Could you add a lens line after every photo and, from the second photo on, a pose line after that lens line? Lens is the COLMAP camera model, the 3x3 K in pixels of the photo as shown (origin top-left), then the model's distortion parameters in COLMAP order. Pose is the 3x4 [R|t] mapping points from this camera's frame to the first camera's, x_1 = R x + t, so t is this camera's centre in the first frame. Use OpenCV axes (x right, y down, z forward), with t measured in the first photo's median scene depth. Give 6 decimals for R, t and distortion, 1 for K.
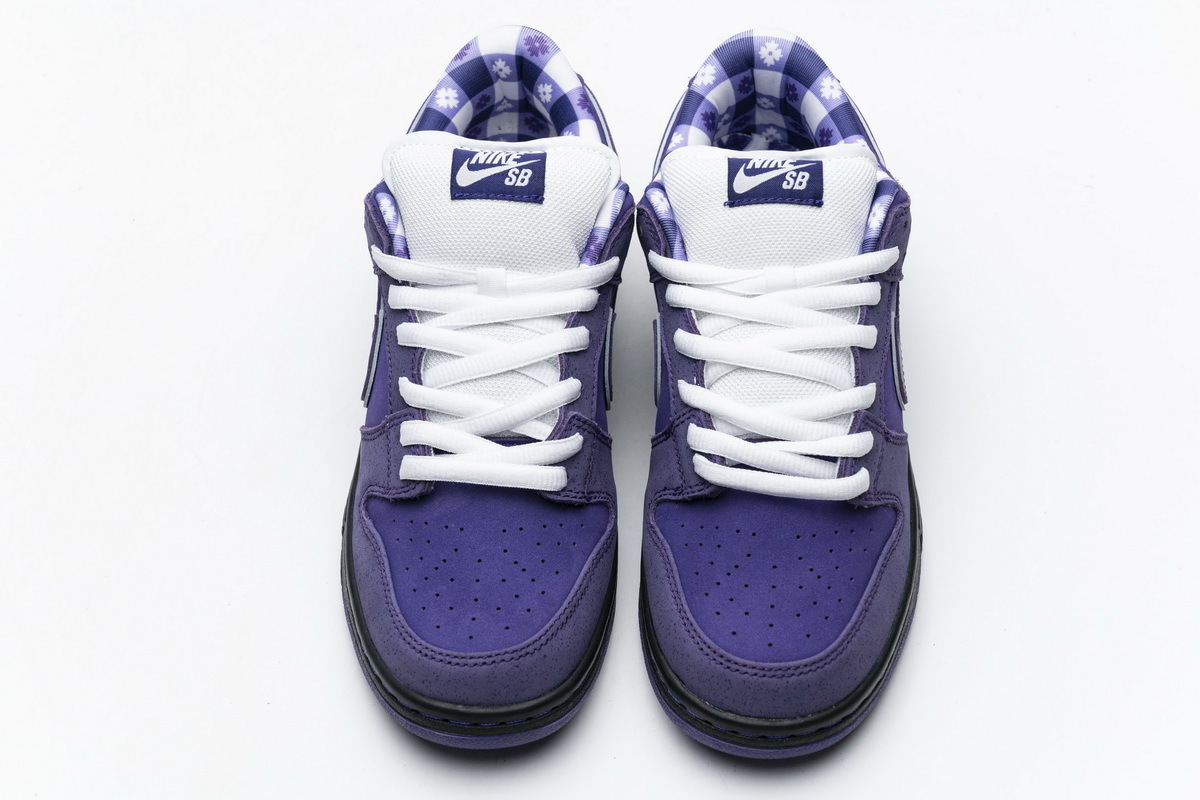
lens RADIAL K [[2275.1, 0, 602.6], [0, 2275.1, 397.2], [0, 0, 1]] dist [0.029534, 0.000000]
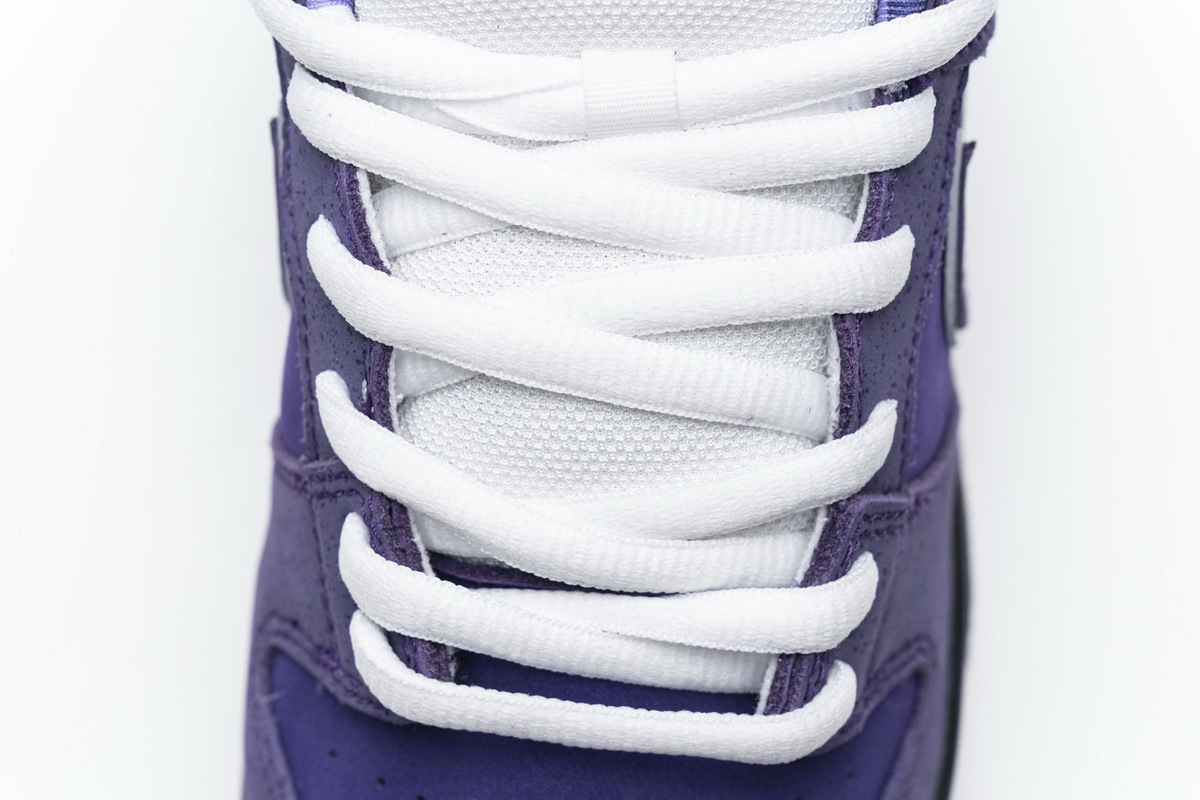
lens RADIAL K [[2275.1, 0, 600.7], [0, 2275.1, 400.5], [0, 0, 1]] dist [0.029534, 0.000000]
pose [[0.998901, 0.021673, 0.041562, 0.062089], [-0.036442, 0.916753, 0.397789, -0.142541], [-0.029481, -0.398867, 0.916535, 0.696211]]
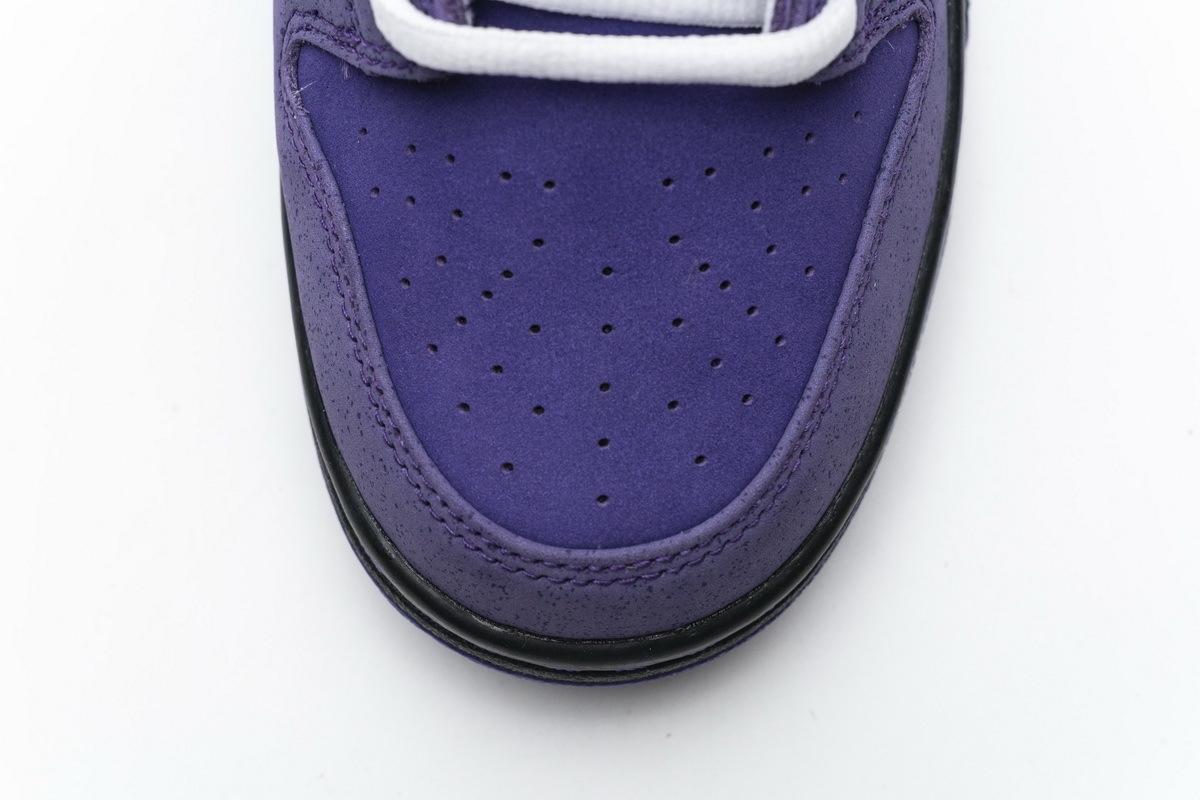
lens RADIAL K [[2275.1, 0, 597.5], [0, 2275.1, 399.4], [0, 0, 1]] dist [0.029534, 0.000000]
pose [[0.997496, -0.065199, 0.027405, 0.061362], [0.042327, 0.860766, 0.507238, -0.097777], [-0.056660, -0.504808, 0.861370, 0.654670]]
